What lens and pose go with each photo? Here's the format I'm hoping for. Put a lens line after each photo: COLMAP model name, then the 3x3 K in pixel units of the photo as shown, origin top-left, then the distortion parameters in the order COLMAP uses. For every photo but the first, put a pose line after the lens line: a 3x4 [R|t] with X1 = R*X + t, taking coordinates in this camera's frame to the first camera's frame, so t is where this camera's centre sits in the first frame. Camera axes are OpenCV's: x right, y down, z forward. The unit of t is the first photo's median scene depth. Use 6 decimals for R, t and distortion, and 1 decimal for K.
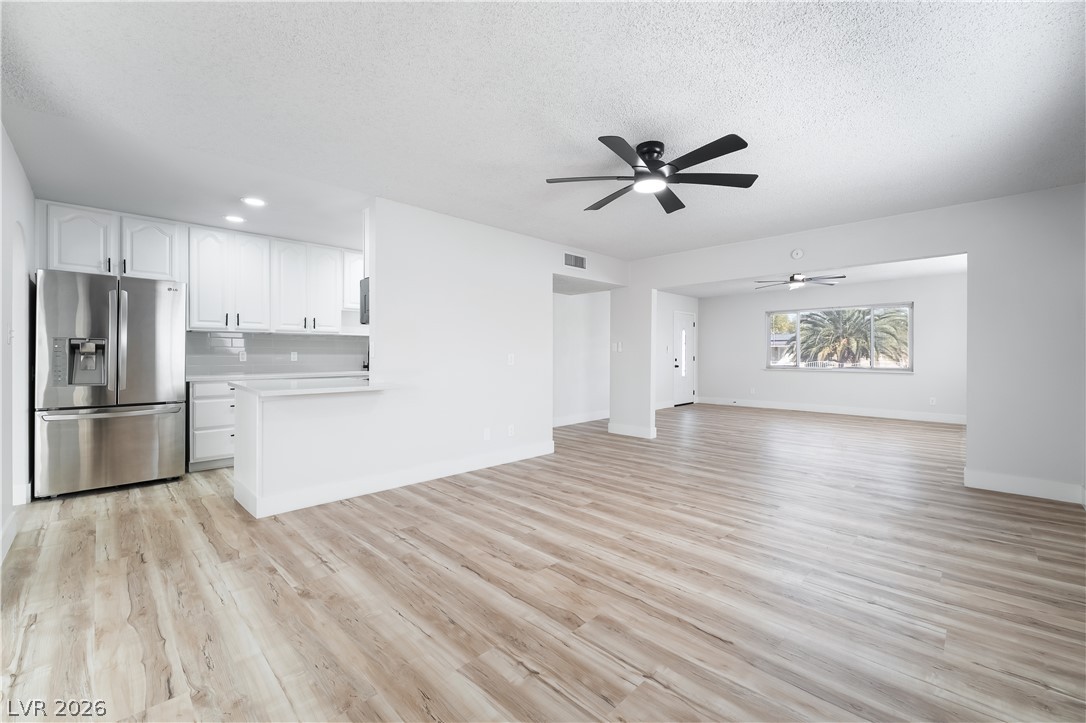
lens RADIAL K [[452.2, 0, 541.2], [0, 452.2, 356.8], [0, 0, 1]] dist [-0.002069, -0.000135]
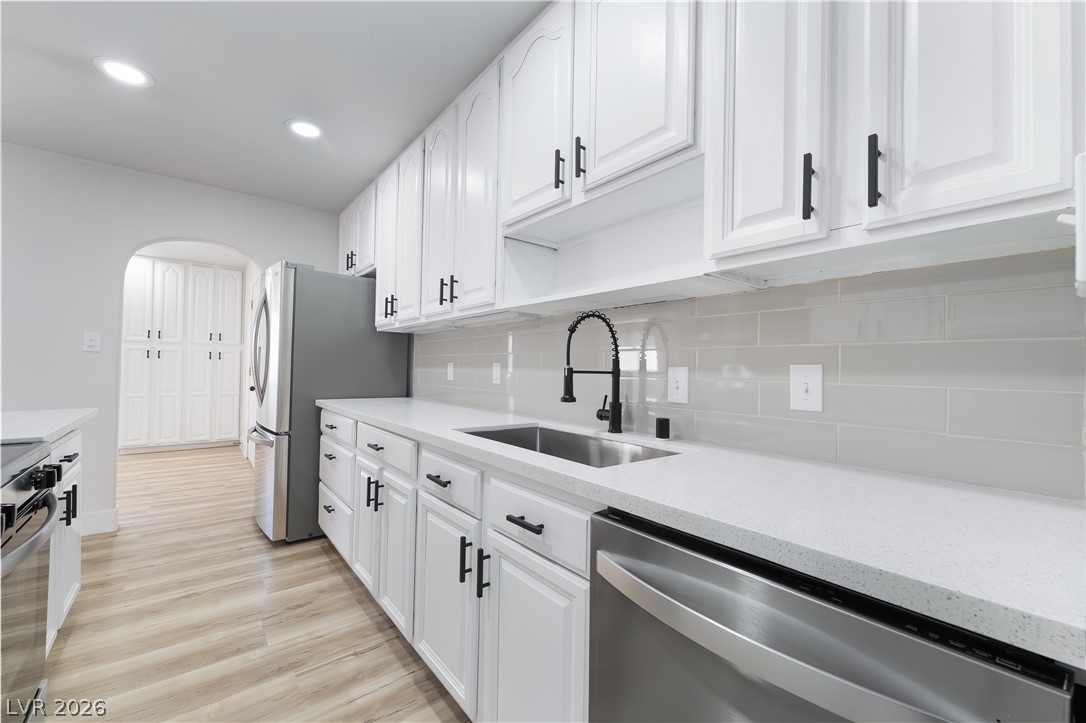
lens RADIAL K [[438.4, 0, 543.0], [0, 438.4, 361.5], [0, 0, 1]] dist [-0.000616, -0.000153]
pose [[-0.097199, -0.019640, -0.995071, -0.157905], [-0.023043, 0.999582, -0.017479, -0.007171], [0.994998, 0.021231, -0.097611, 1.352453]]
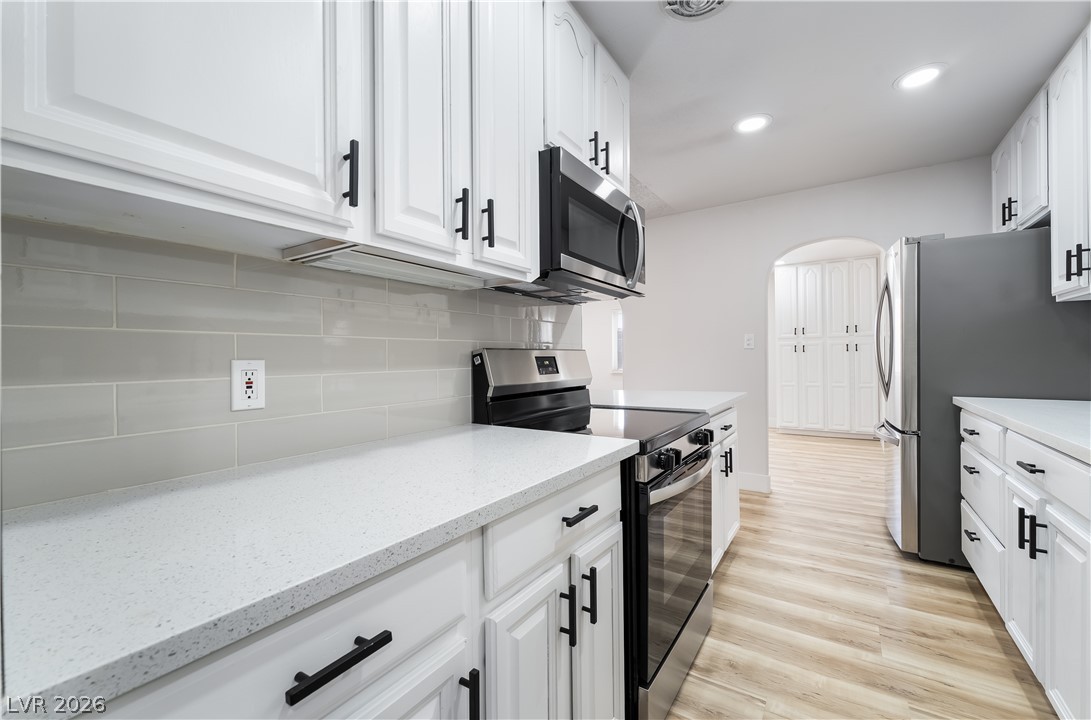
lens RADIAL K [[451.6, 0, 543.5], [0, 451.6, 358.2], [0, 0, 1]] dist [-0.001697, -0.000149]
pose [[-0.978545, 0.007072, -0.205911, -0.177190], [0.006003, 0.999965, 0.005815, -0.006828], [0.205945, 0.004454, -0.978553, 1.384349]]
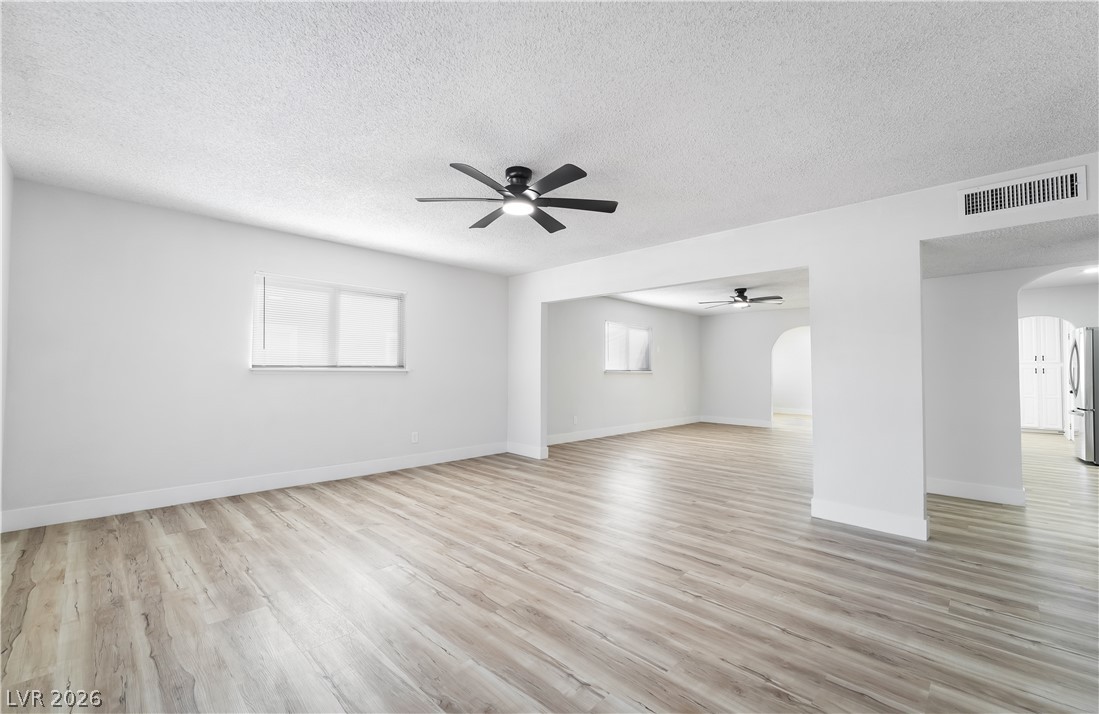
lens RADIAL K [[452.1, 0, 549.5], [0, 452.1, 357.0], [0, 0, 1]] dist [0.000167, -0.000030]
pose [[-0.999673, -0.011195, -0.022990, 0.851091], [-0.010641, 0.999653, -0.024095, -0.014182], [0.023251, -0.023843, -0.999445, 2.201648]]
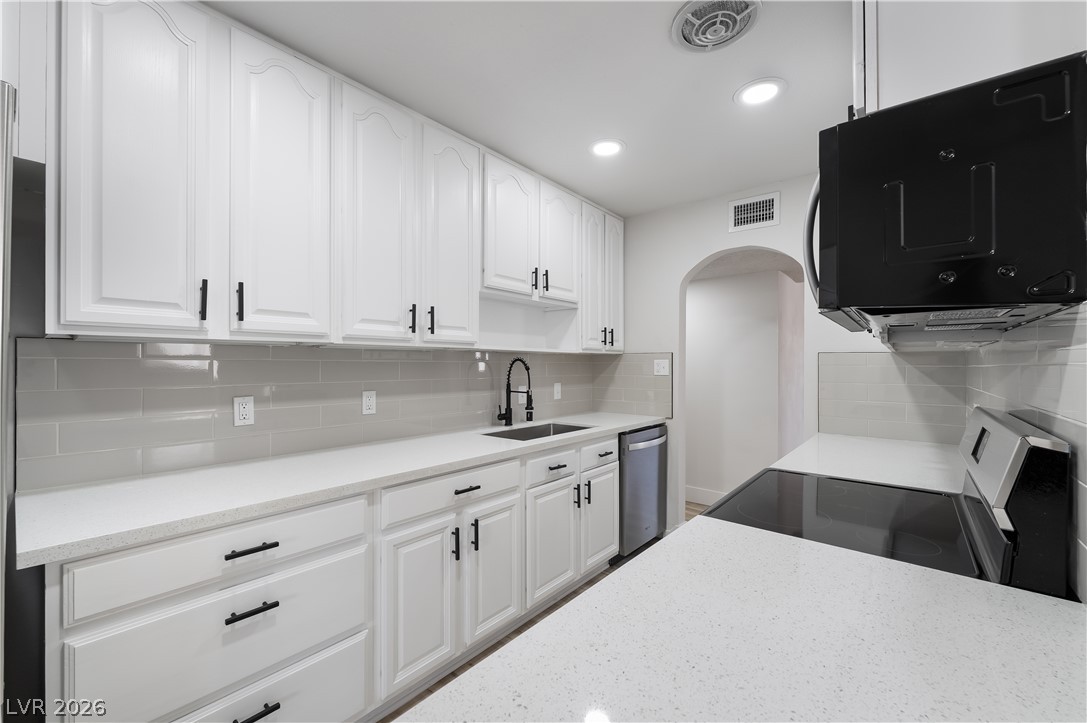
lens RADIAL K [[443.8, 0, 543.1], [0, 443.8, 364.2], [0, 0, 1]] dist [-0.000467, -0.000094]
pose [[0.994359, 0.000015, 0.106065, -0.542092], [0.000696, 0.999977, -0.006674, -0.040444], [-0.106062, 0.006710, 0.994337, 0.736741]]
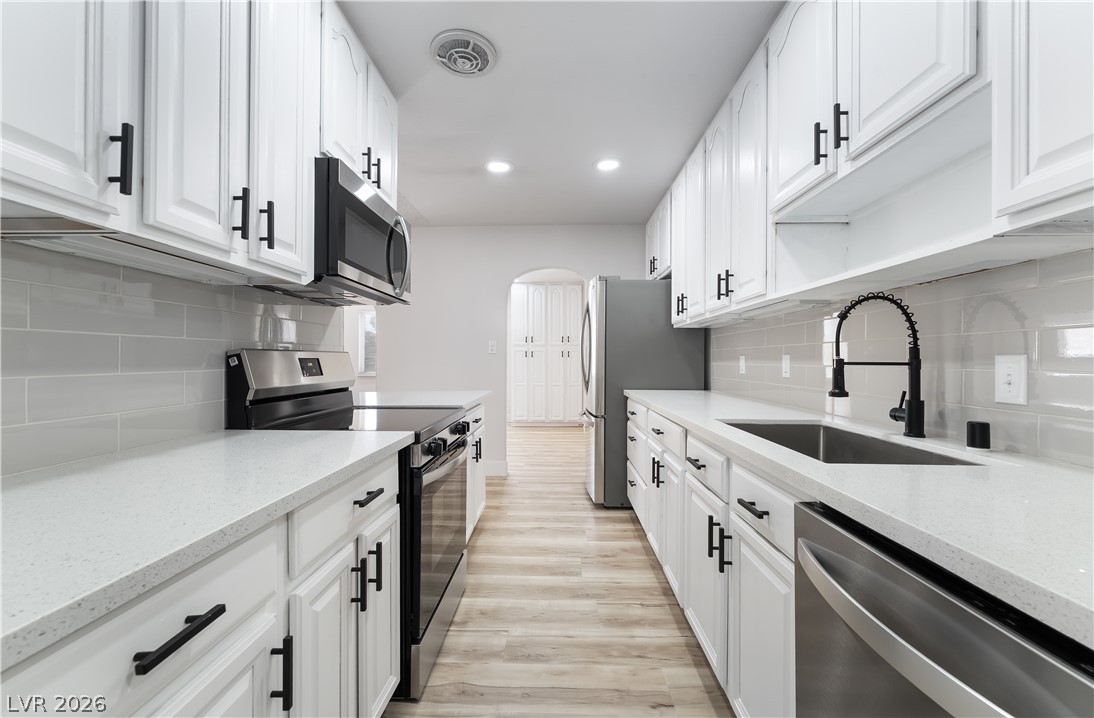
lens RADIAL K [[452.9, 0, 544.9], [0, 452.9, 357.2], [0, 0, 1]] dist [-0.001697, -0.000149]
pose [[-0.723257, -0.007924, -0.690534, -0.131428], [-0.007975, 0.999963, -0.003122, -0.007270], [0.690533, 0.003248, -0.723293, 1.426763]]
